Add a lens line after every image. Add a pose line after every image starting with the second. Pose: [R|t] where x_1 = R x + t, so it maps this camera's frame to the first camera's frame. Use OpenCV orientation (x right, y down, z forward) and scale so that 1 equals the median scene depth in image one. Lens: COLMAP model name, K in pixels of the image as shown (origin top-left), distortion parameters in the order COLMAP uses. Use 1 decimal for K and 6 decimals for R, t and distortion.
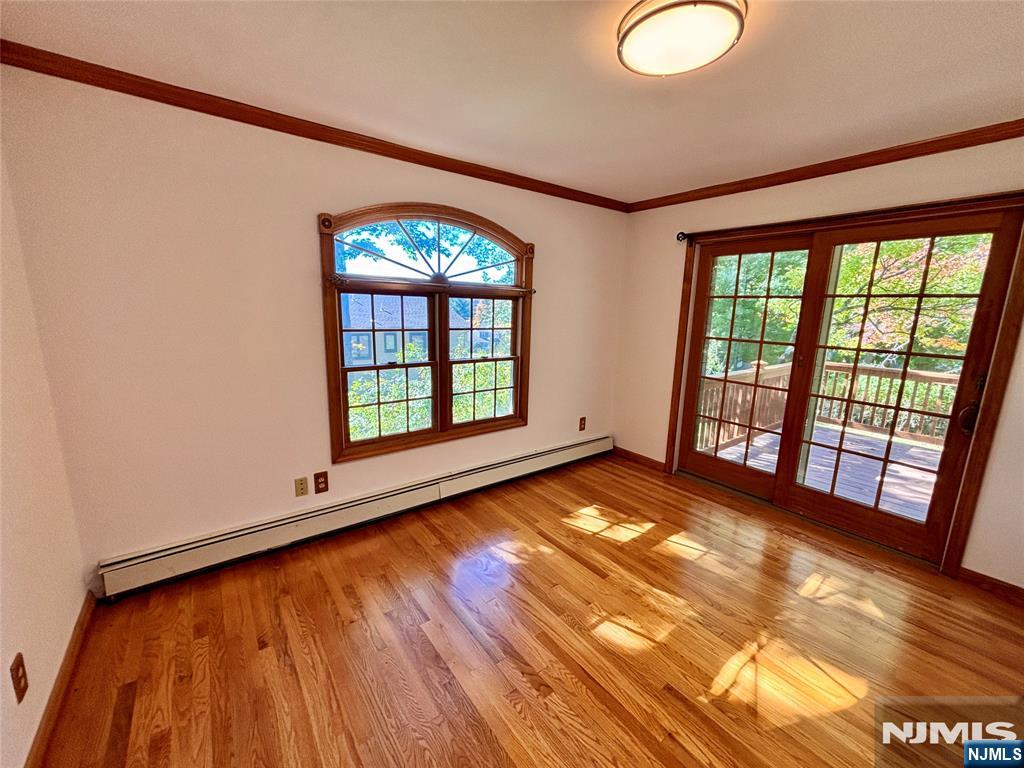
lens RADIAL K [[410.7, 0, 512.3], [0, 410.7, 378.3], [0, 0, 1]] dist [-0.001708, 0.000272]
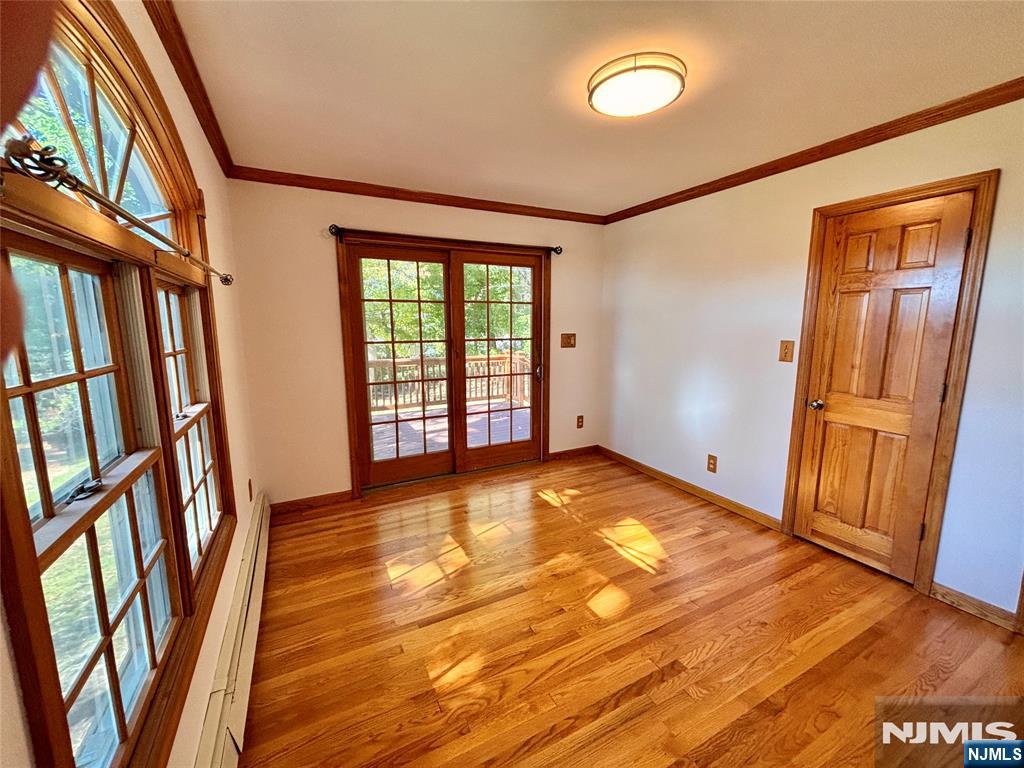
lens RADIAL K [[410.7, 0, 509.9], [0, 410.7, 383.8], [0, 0, 1]] dist [-0.001708, 0.000272]
pose [[0.173746, -0.177531, 0.968656, -0.535265], [0.179276, 0.972883, 0.146149, -0.113094], [-0.968335, 0.148264, 0.200861, 0.652671]]
